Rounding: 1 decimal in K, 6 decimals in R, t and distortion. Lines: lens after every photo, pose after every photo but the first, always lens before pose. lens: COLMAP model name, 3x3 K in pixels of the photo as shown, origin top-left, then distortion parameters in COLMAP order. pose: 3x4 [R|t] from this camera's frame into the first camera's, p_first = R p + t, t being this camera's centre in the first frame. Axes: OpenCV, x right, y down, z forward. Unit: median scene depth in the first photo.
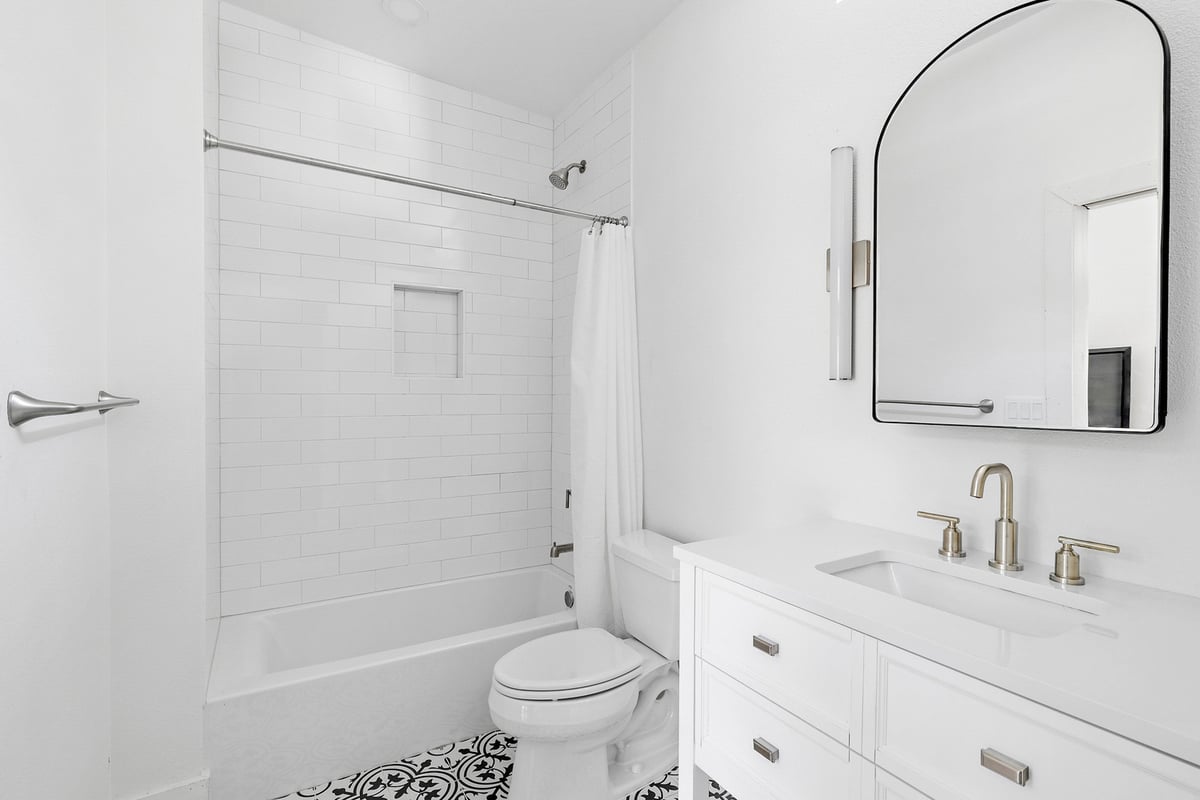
lens RADIAL K [[579.8, 0, 600.0], [0, 579.8, 400.0], [0, 0, 1]] dist [-0.000820, -0.000041]
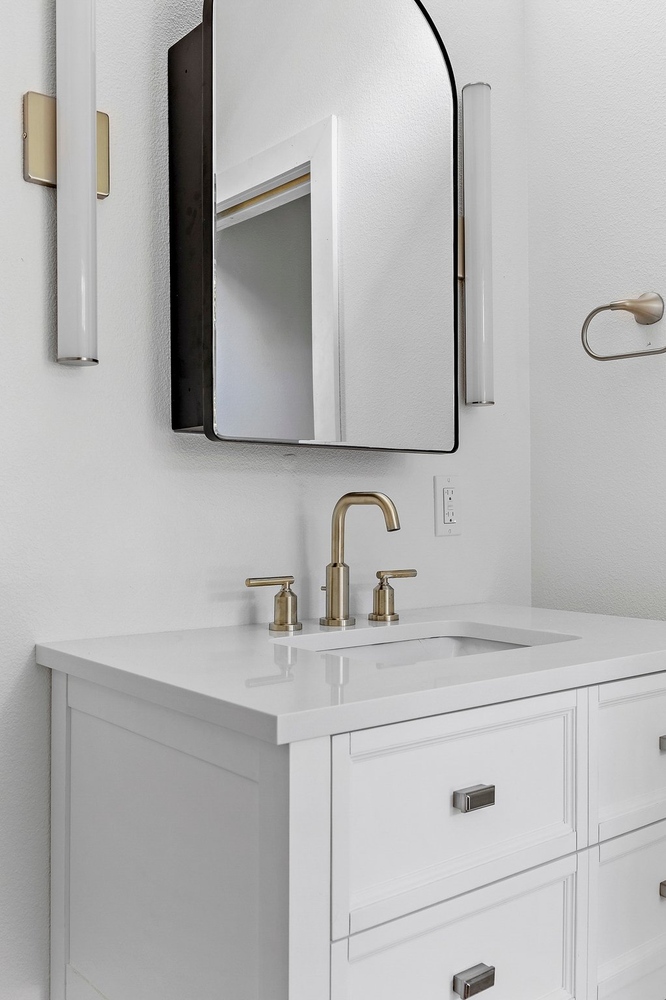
lens RADIAL K [[939.1, 0, 333.0], [0, 939.1, 500.0], [0, 0, 1]] dist [0.008148, 0.002917]
pose [[-0.163496, 0.005354, 0.986530, -0.573155], [0.007714, 0.999962, -0.004149, 0.120264], [-0.986514, 0.006931, -0.163531, 1.199641]]
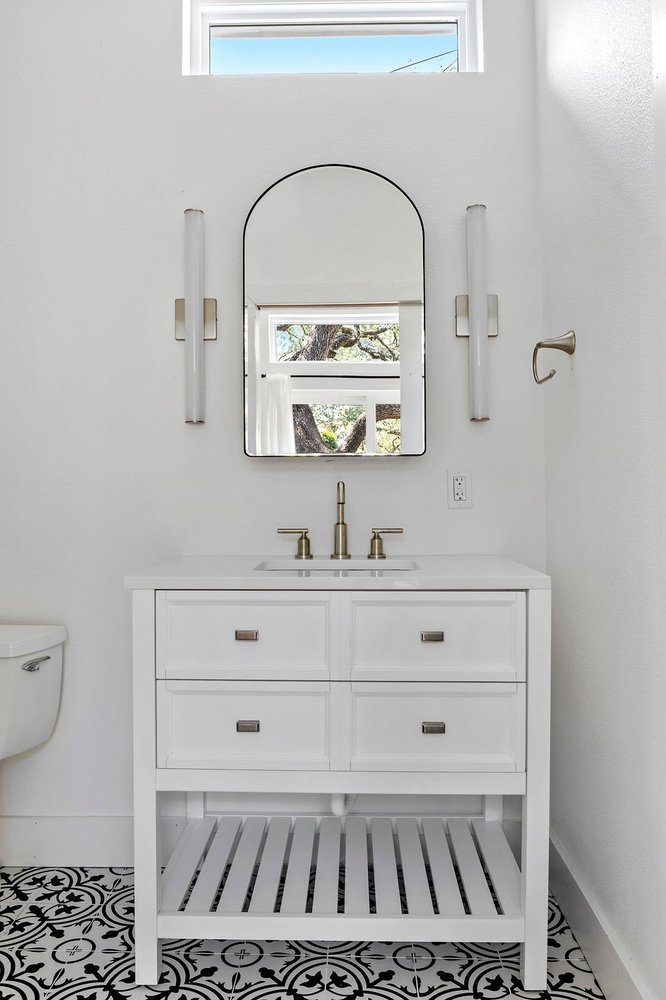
lens RADIAL K [[763.1, 0, 333.0], [0, 763.1, 500.0], [0, 0, 1]] dist [-0.003699, -0.000416]
pose [[0.527372, -0.011808, 0.849552, -0.861574], [0.017951, 0.999835, 0.002754, 0.141755], [-0.849445, 0.013798, 0.527497, 0.040625]]
